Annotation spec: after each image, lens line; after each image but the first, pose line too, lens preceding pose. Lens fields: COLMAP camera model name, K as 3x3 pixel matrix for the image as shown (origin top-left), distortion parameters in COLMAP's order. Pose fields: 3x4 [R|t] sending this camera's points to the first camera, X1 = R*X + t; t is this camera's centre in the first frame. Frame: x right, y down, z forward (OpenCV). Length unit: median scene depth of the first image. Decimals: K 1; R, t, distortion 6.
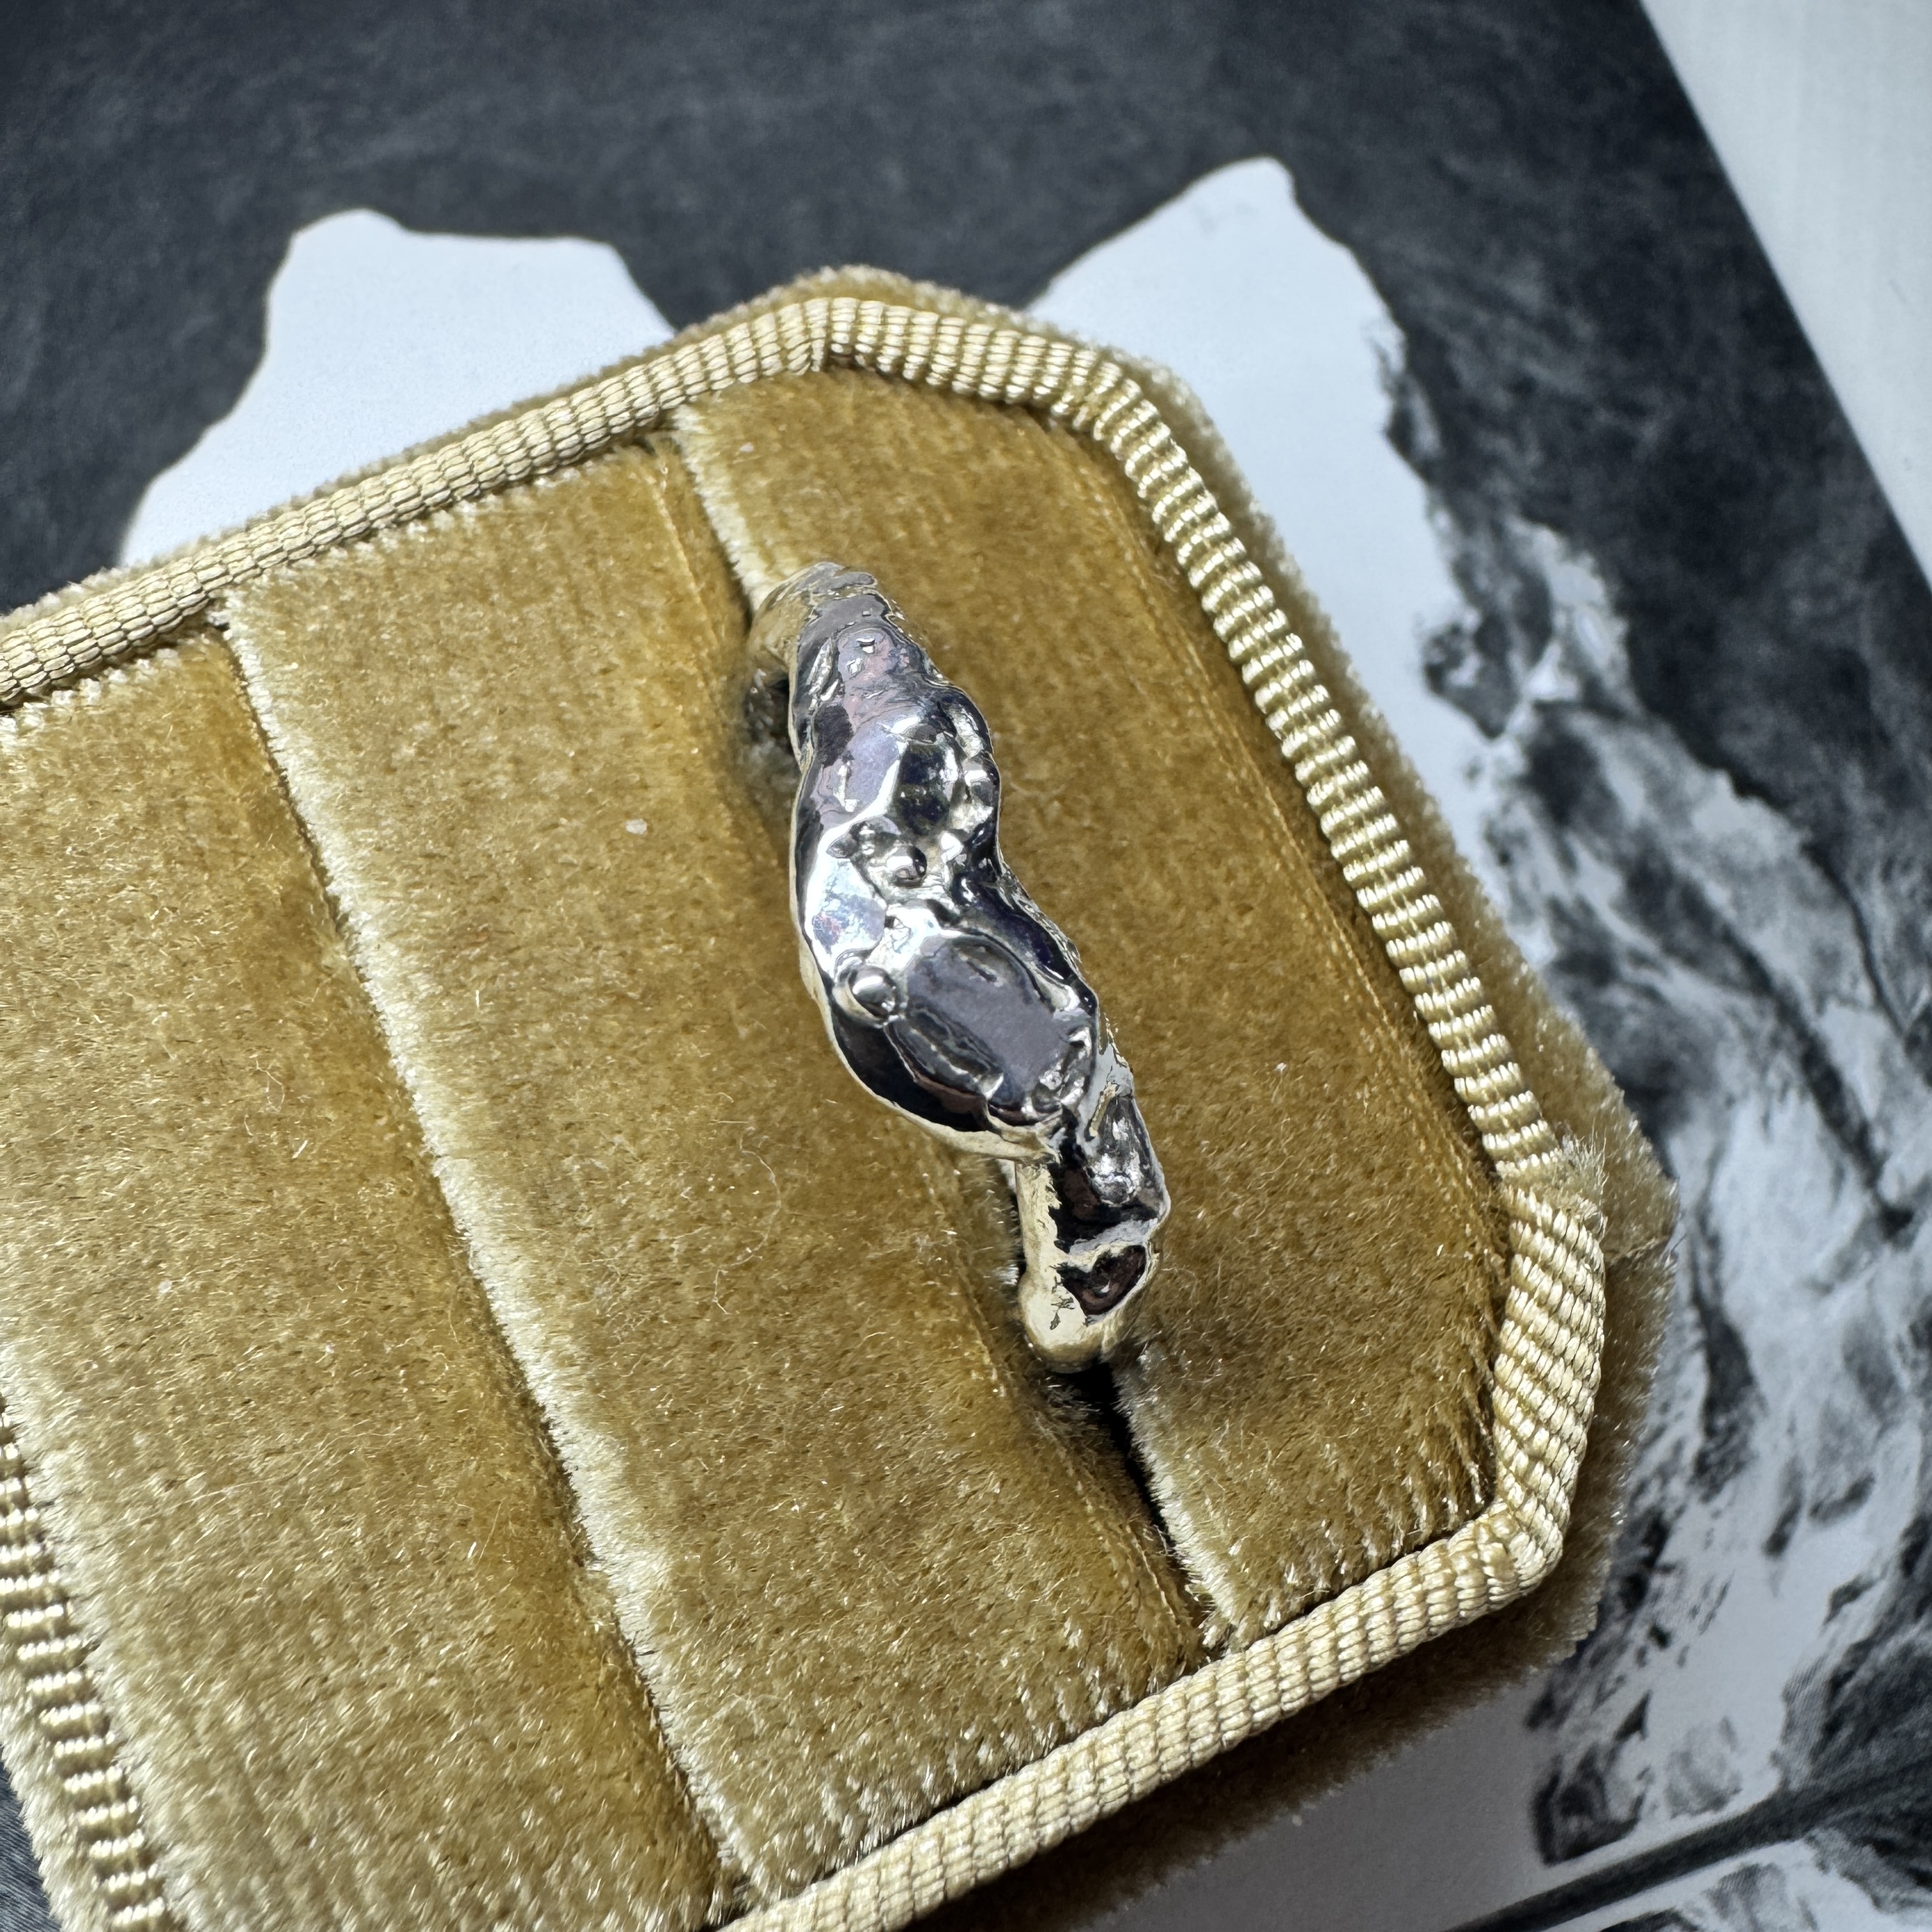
lens RADIAL K [[1856.6, 0, 966.6], [0, 1856.6, 813.9], [0, 0, 1]] dist [-0.011193, 0.015345]
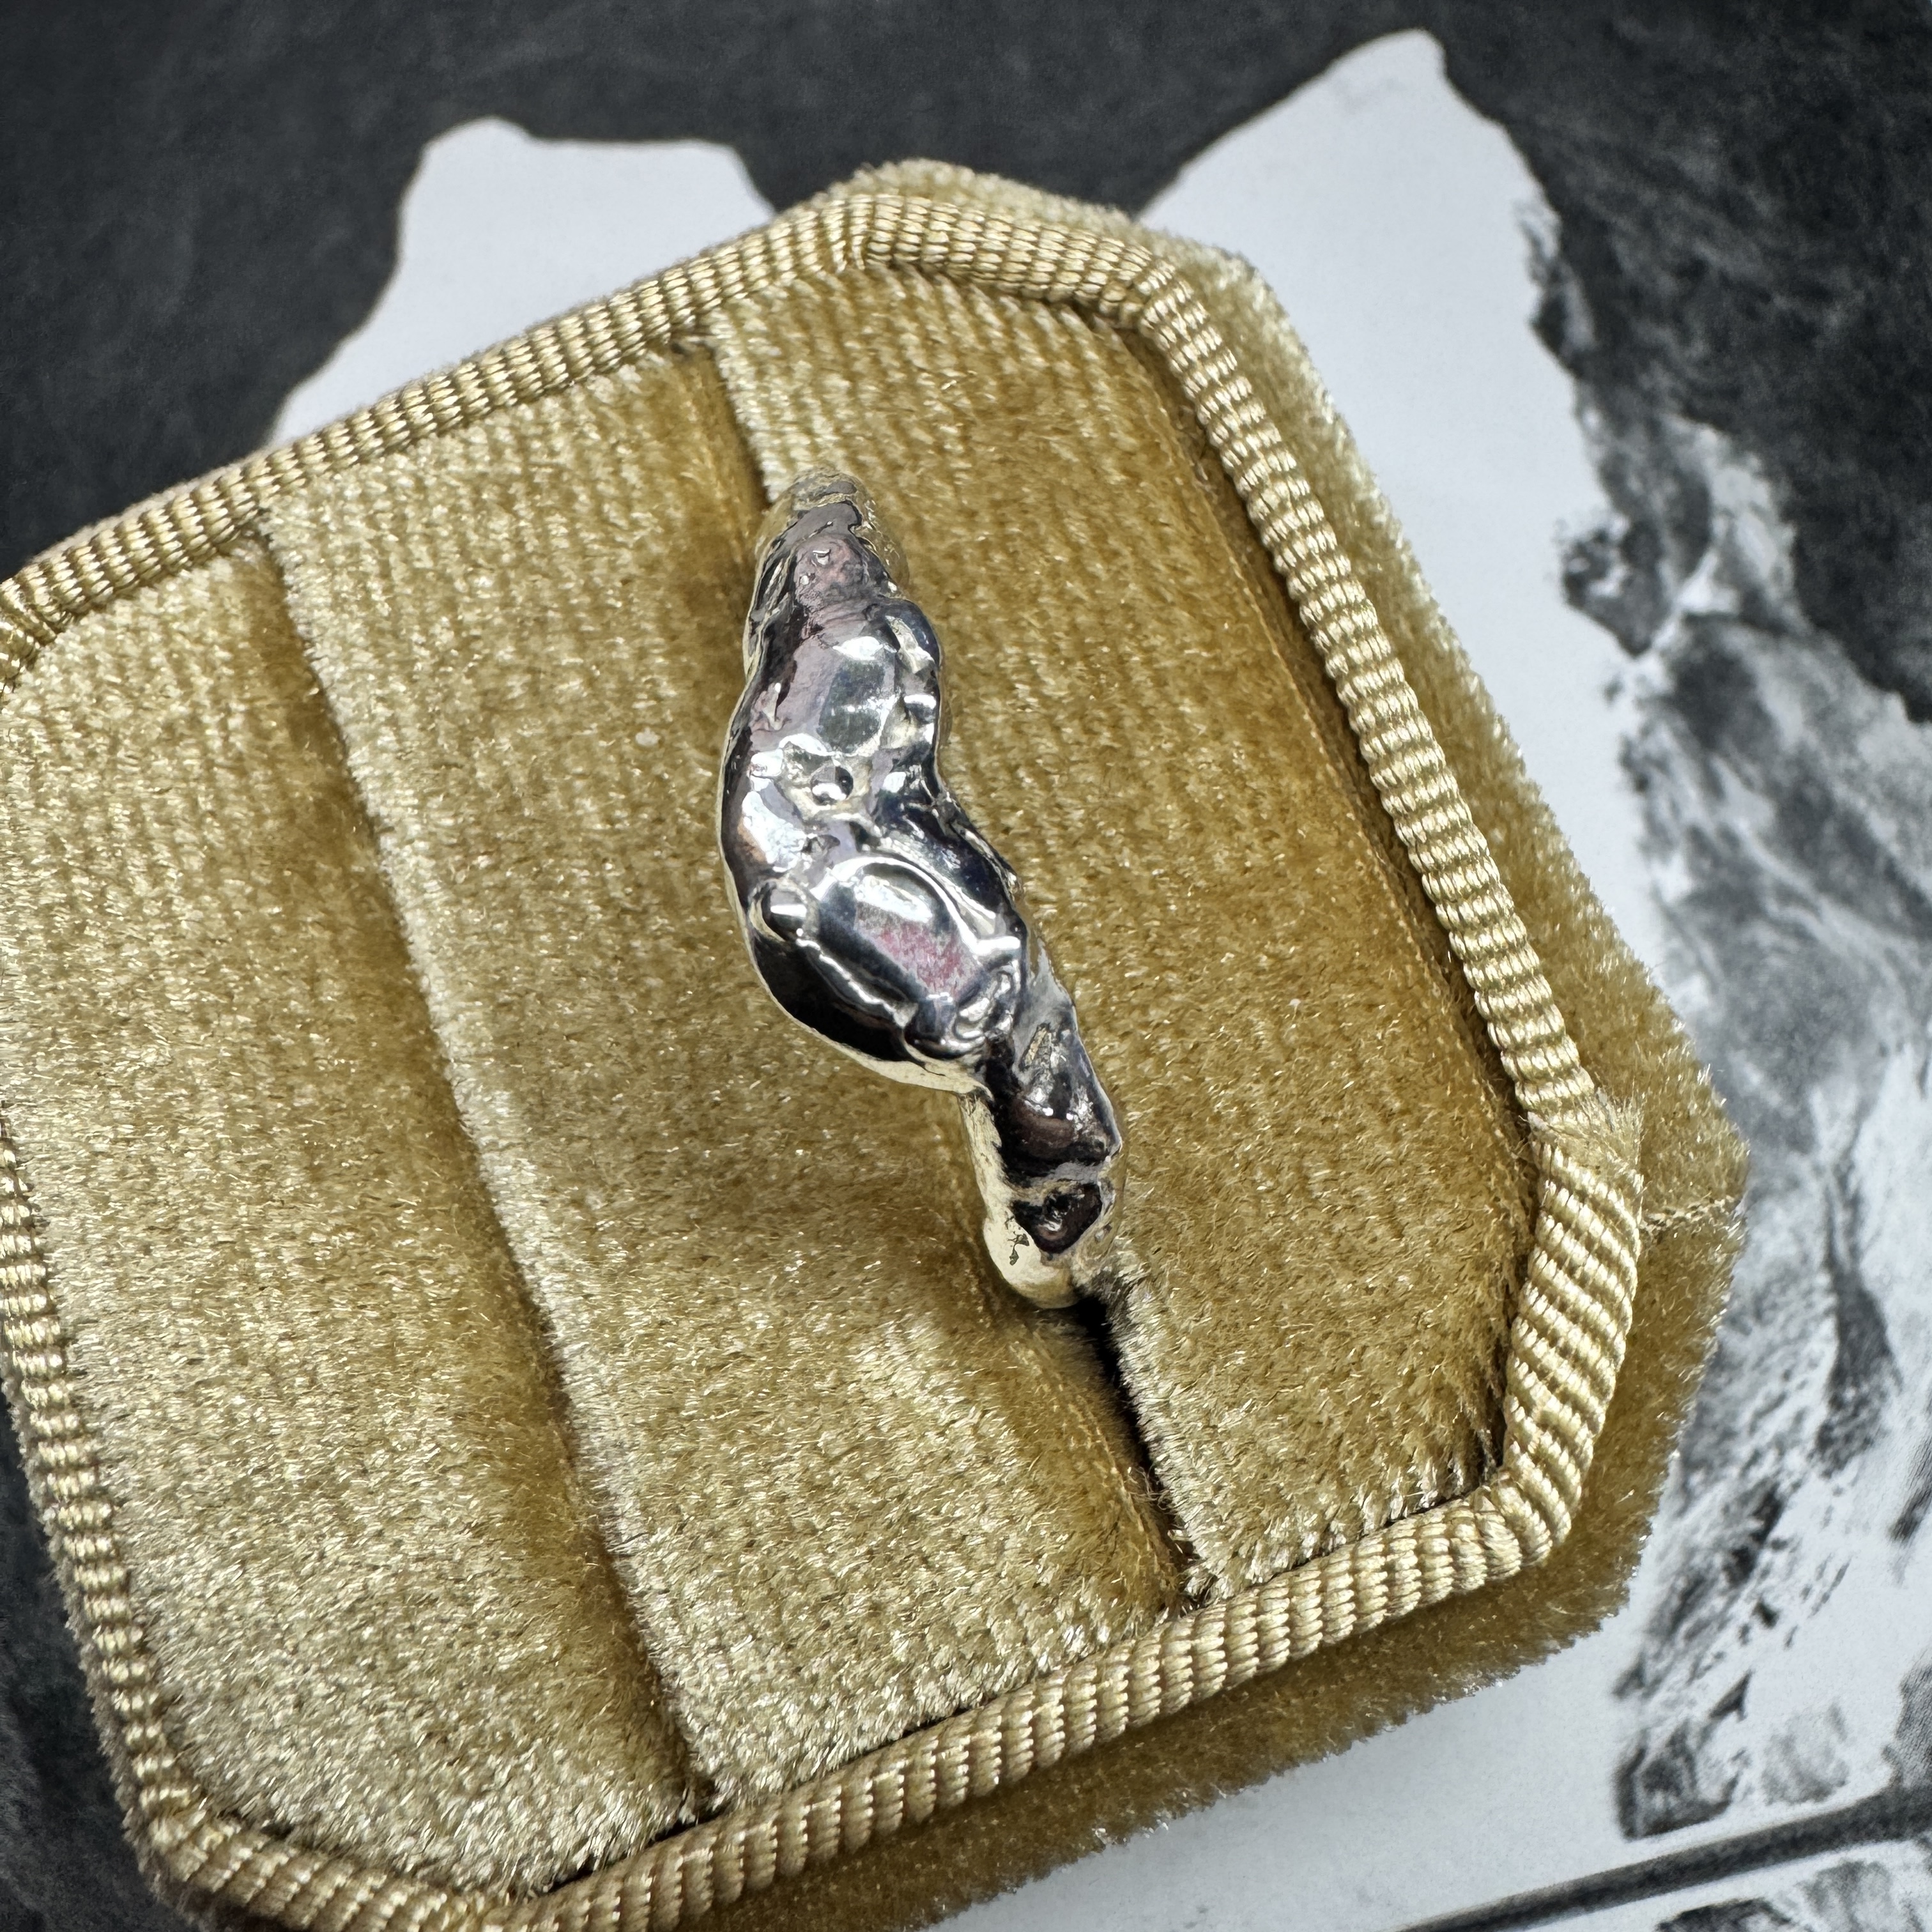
lens RADIAL K [[1856.6, 0, 966.6], [0, 1856.6, 813.9], [0, 0, 1]] dist [-0.011193, 0.015345]
pose [[0.989038, 0.020654, -0.146209, 0.099497], [-0.013343, 0.998619, 0.050808, -0.004096], [0.147057, -0.048300, 0.987948, 0.030392]]
